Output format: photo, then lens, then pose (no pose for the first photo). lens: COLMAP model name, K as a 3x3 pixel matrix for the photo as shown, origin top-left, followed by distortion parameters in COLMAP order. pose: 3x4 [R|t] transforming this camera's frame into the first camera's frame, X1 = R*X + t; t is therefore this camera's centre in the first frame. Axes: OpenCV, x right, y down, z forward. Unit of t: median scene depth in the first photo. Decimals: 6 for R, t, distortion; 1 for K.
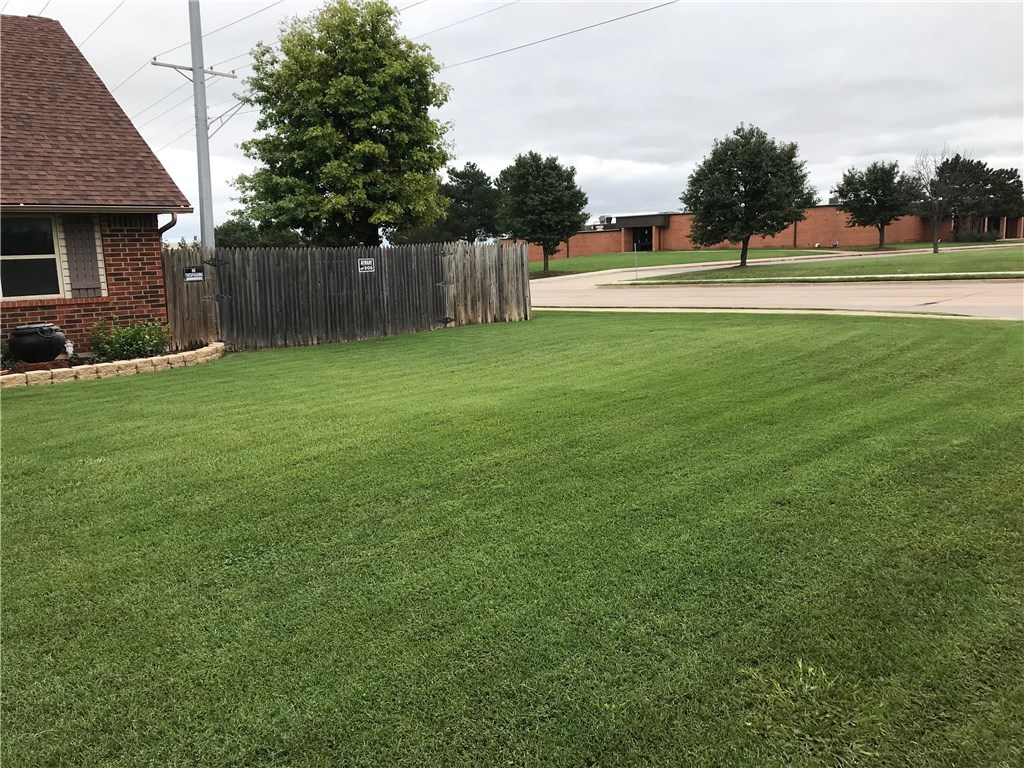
lens RADIAL K [[842.2, 0, 510.9], [0, 842.2, 380.1], [0, 0, 1]] dist [0.028163, -0.003361]
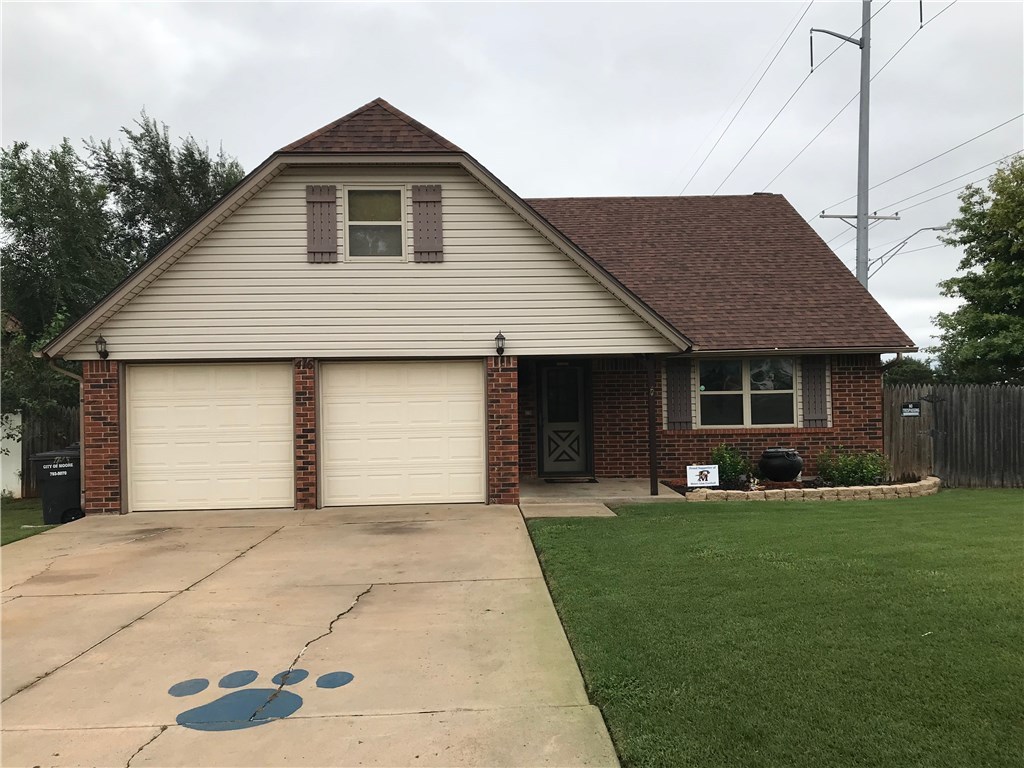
lens RADIAL K [[842.2, 0, 516.4], [0, 842.2, 385.7], [0, 0, 1]] dist [0.028163, -0.003361]
pose [[0.767958, 0.008630, -0.640442, -0.064906], [-0.105726, 0.987901, -0.113464, 0.012926], [0.631714, 0.154848, 0.759579, -0.086700]]
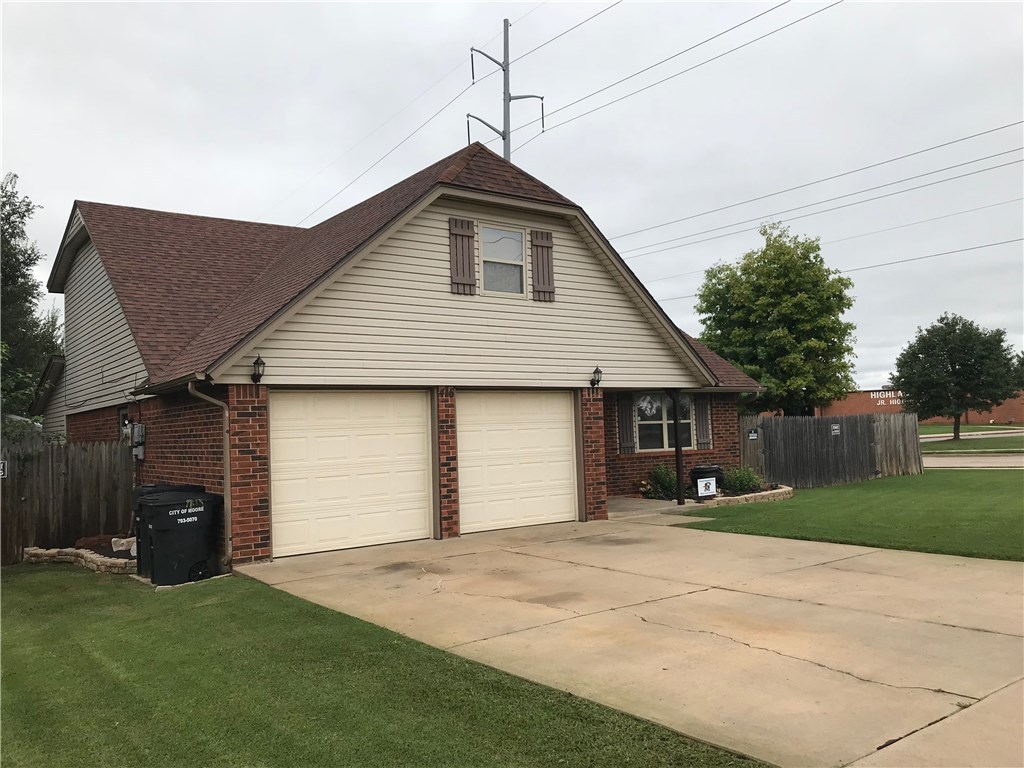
lens RADIAL K [[842.2, 0, 532.7], [0, 842.2, 373.1], [0, 0, 1]] dist [0.028163, -0.003361]
pose [[0.996440, -0.009340, -0.083787, -0.508713], [-0.009205, 0.975850, -0.218247, 0.070004], [0.083802, 0.218241, 0.972290, -0.343388]]
